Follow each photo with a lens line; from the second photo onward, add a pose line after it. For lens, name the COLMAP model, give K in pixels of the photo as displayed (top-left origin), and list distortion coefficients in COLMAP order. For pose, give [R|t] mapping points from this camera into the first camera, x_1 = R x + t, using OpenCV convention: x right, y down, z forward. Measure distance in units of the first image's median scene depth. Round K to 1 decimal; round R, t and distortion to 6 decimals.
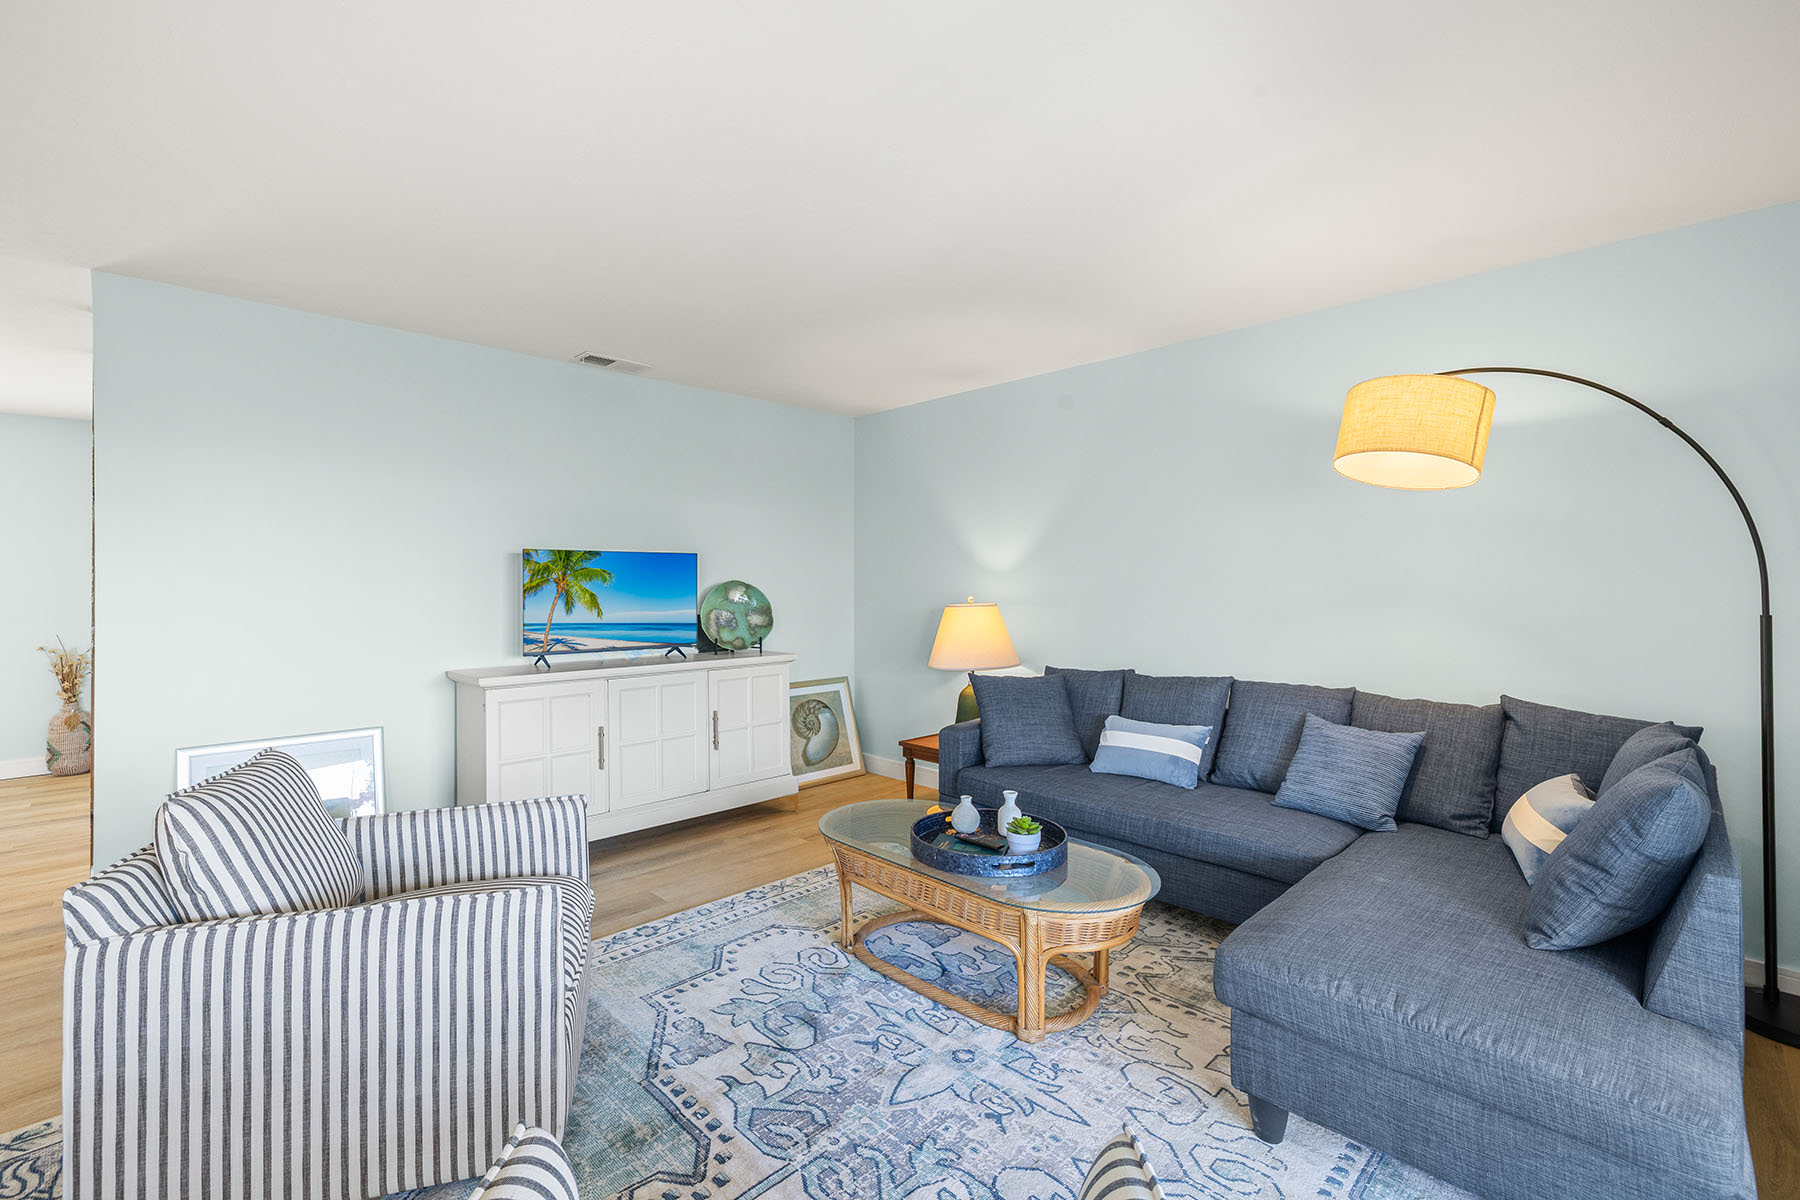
lens RADIAL K [[752.9, 0, 905.6], [0, 752.9, 586.4], [0, 0, 1]] dist [-0.000341, 0.000031]
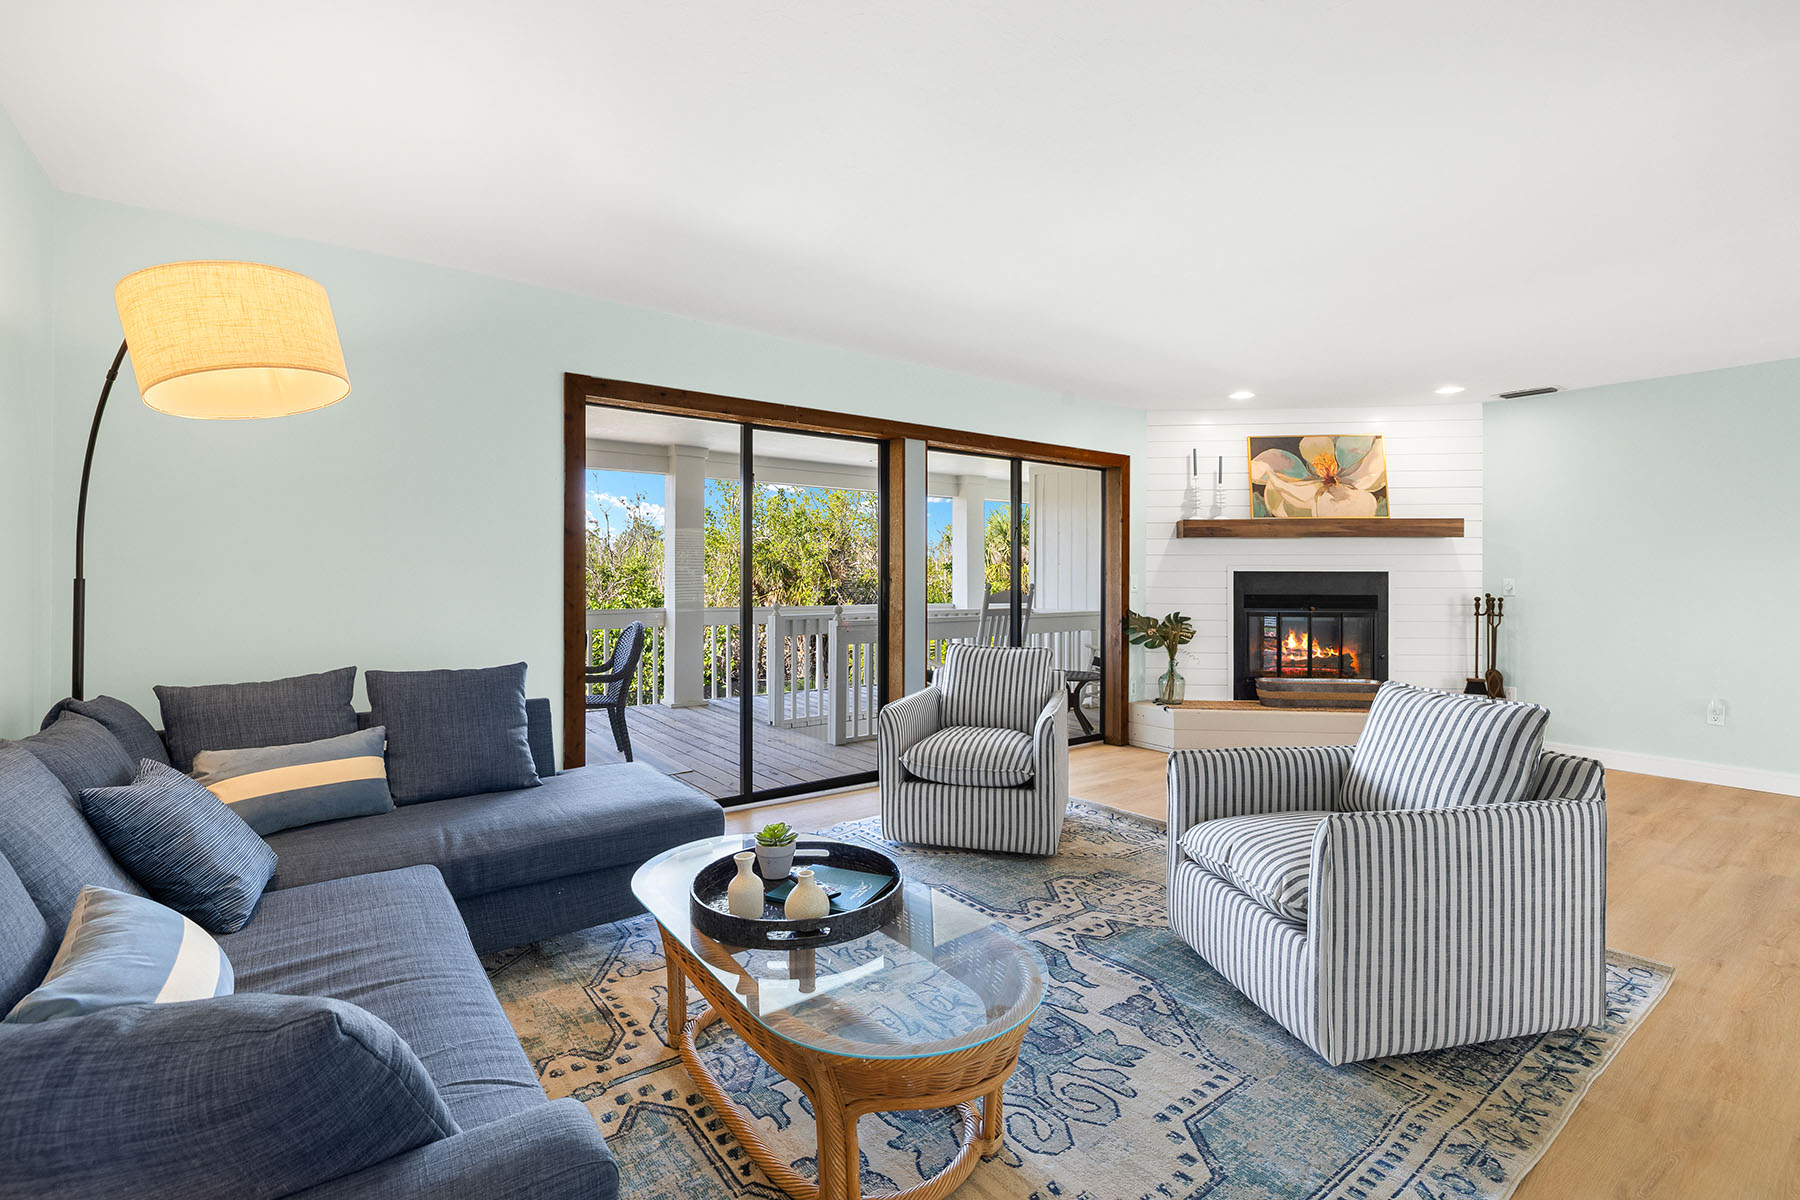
lens RADIAL K [[809.0, 0, 897.1], [0, 809.0, 587.0], [0, 0, 1]] dist [-0.000889, -0.000240]
pose [[-0.988453, -0.004989, 0.151448, -0.106679], [-0.002682, 0.999877, 0.015438, 0.028195], [-0.151507, 0.014854, -0.988345, 1.803601]]
